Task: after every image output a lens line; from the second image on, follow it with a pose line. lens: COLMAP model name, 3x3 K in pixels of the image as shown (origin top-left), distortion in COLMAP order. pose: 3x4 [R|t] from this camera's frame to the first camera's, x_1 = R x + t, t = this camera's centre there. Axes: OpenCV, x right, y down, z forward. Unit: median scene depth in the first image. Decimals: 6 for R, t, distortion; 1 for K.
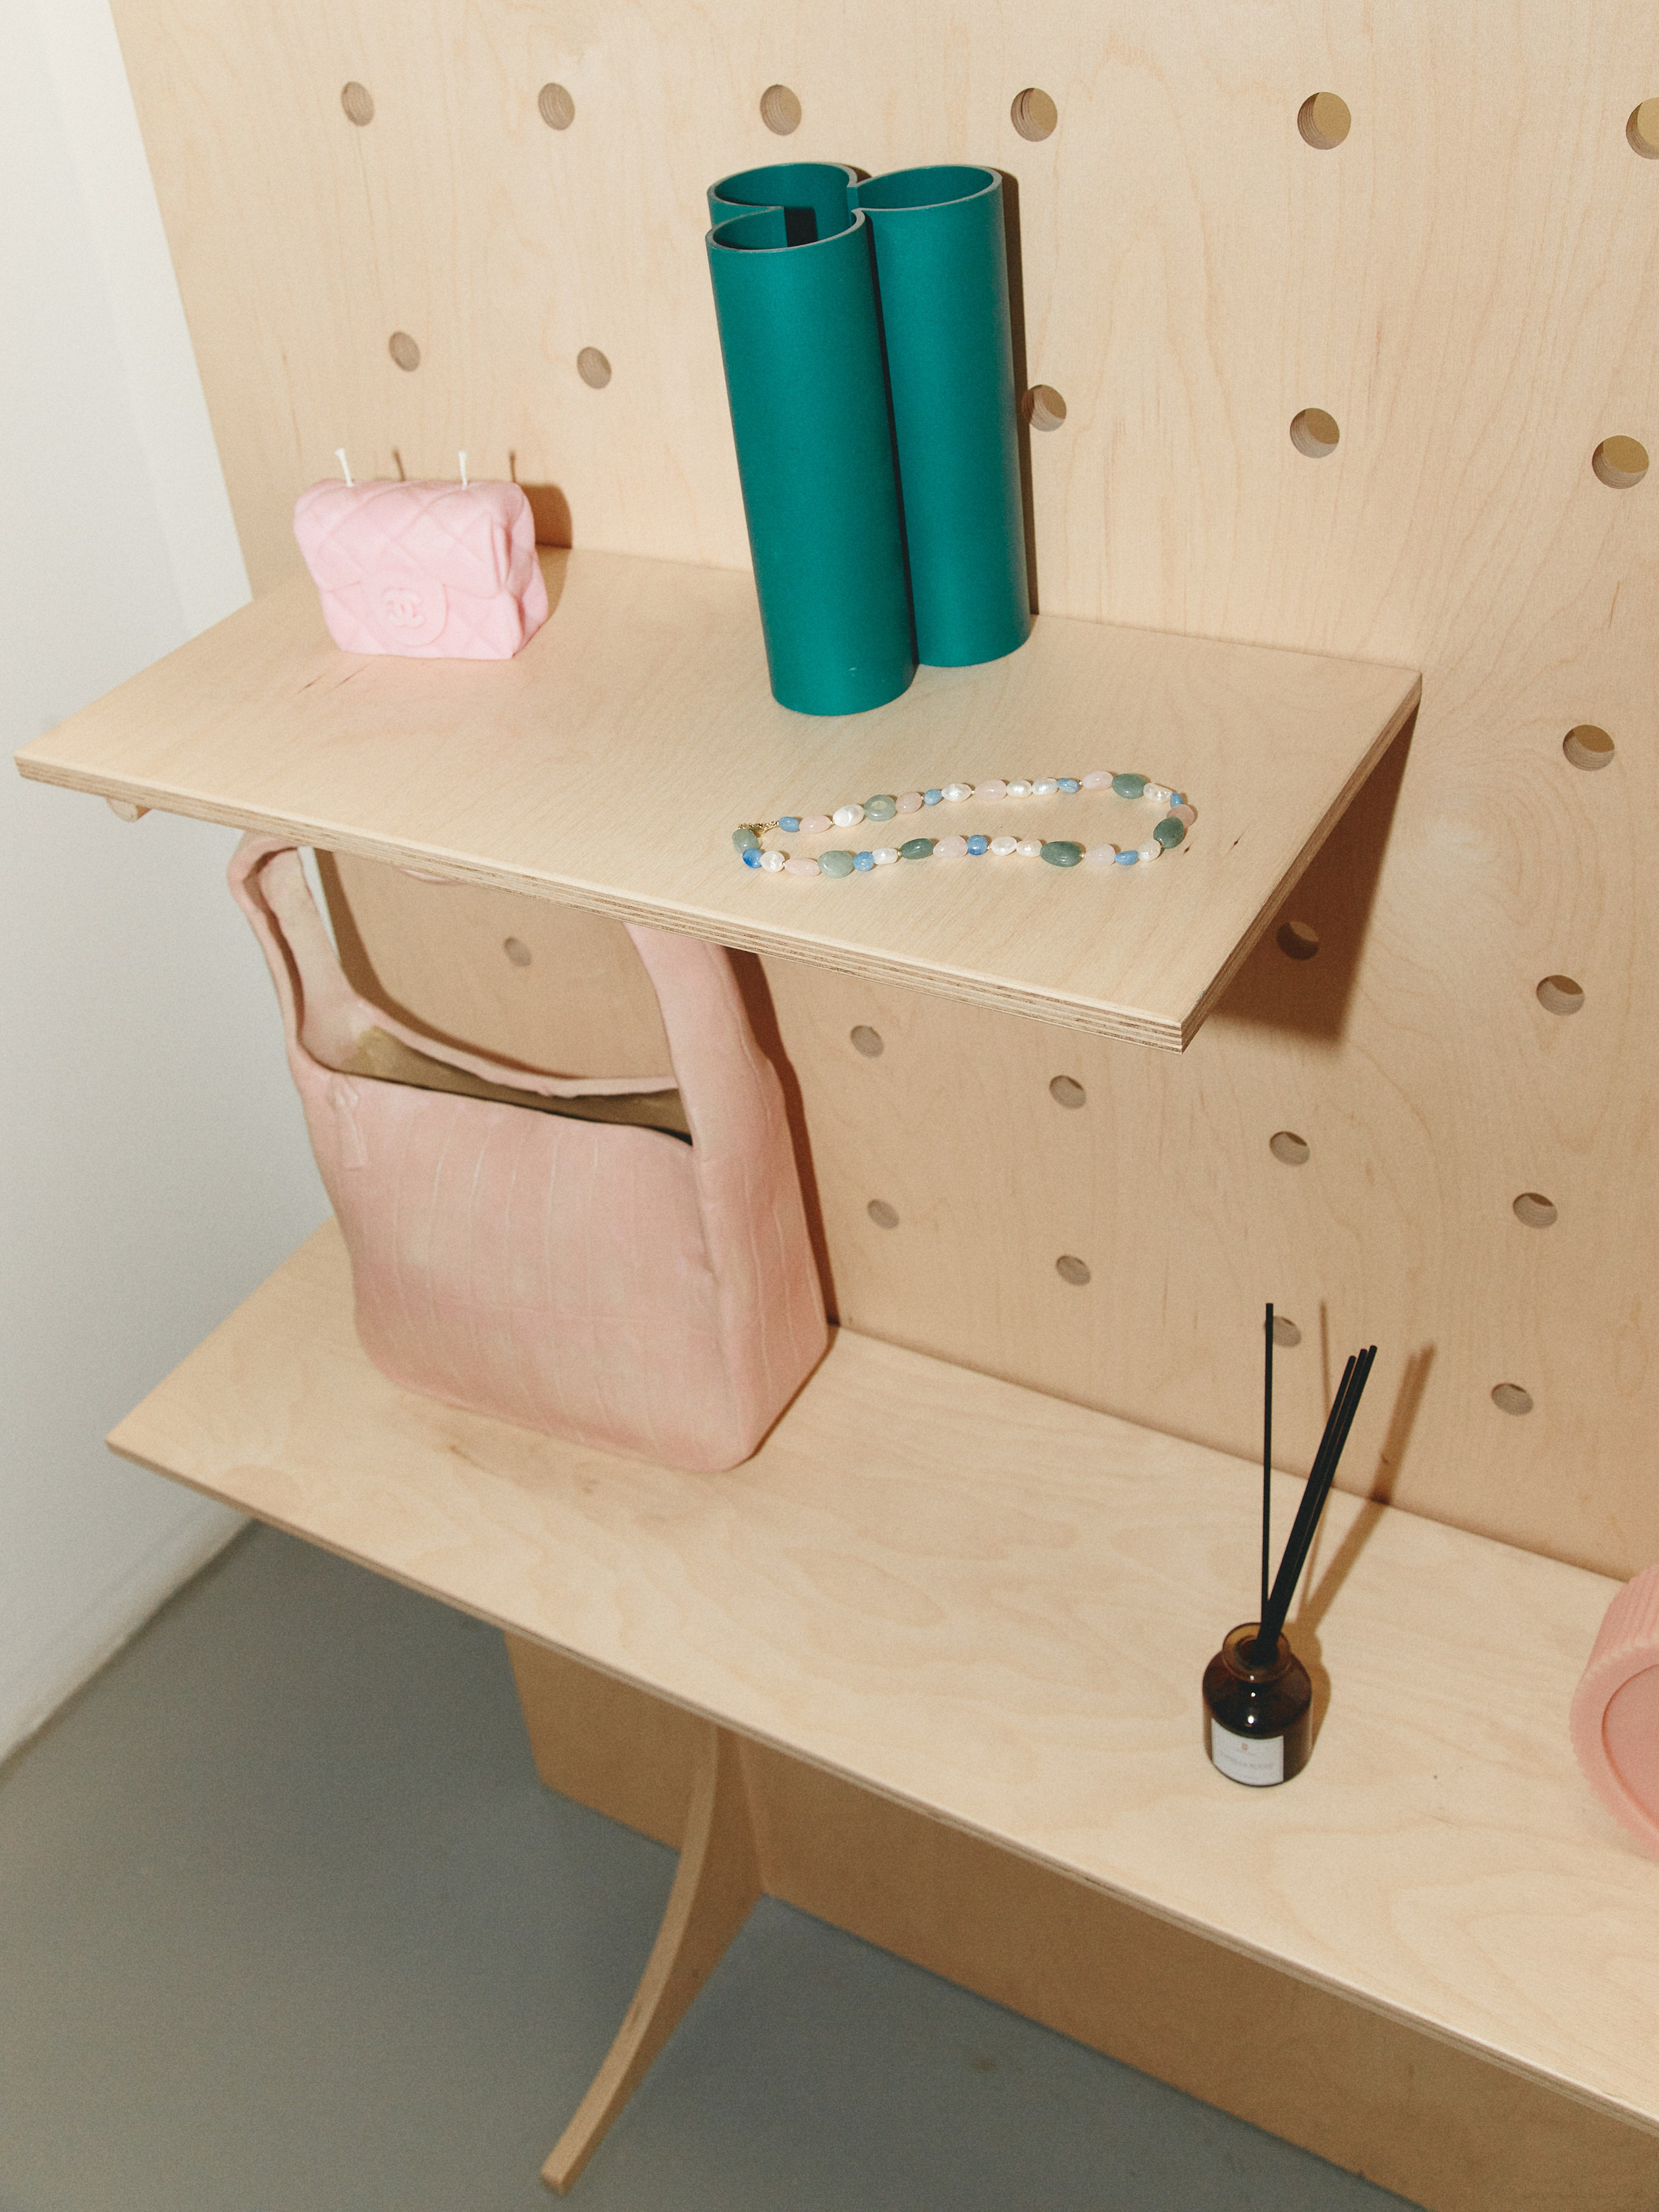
lens RADIAL K [[2123.5, 0, 827.2], [0, 2123.5, 1037.4], [0, 0, 1]] dist [0.000065, 0.013901]
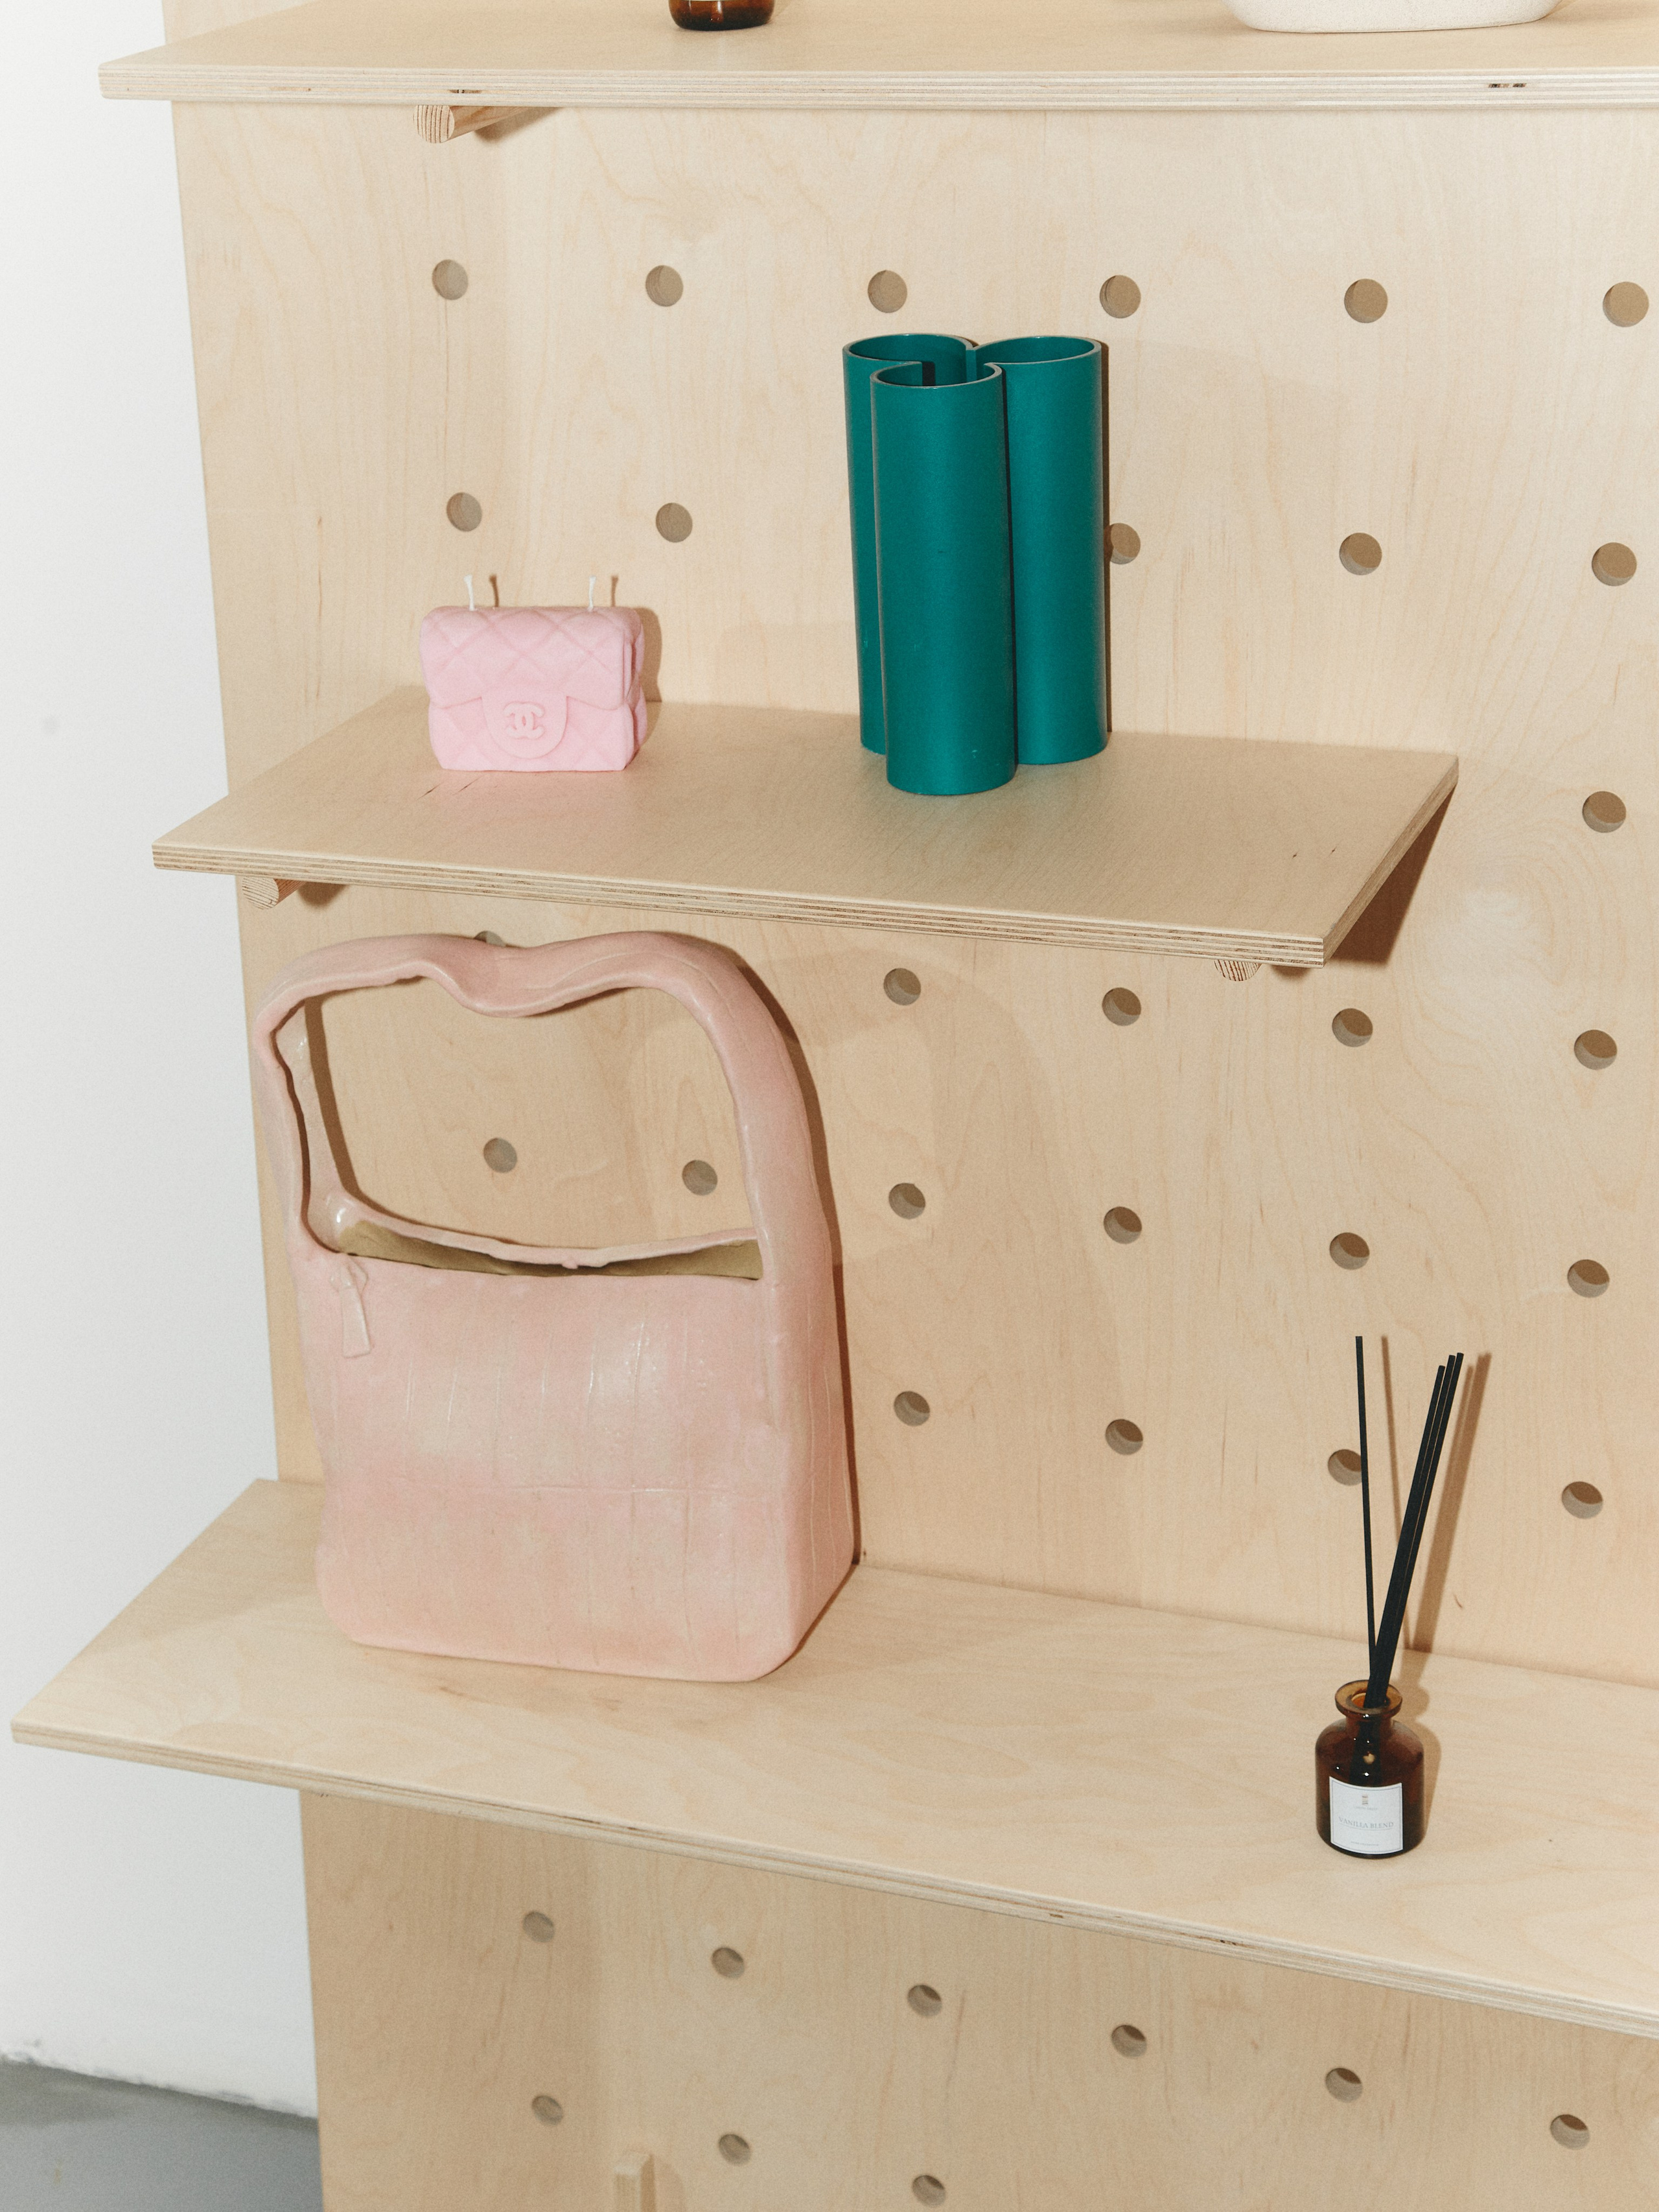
lens RADIAL K [[4010.7, 0, 829.5], [0, 4010.7, 1106.0], [0, 0, 1]] dist [0.348734, 0.087093]
pose [[0.984634, 0.003762, 0.174590, -0.410769], [0.041587, 0.965953, -0.255352, 0.520726], [-0.169606, 0.258689, 0.950954, -0.924515]]
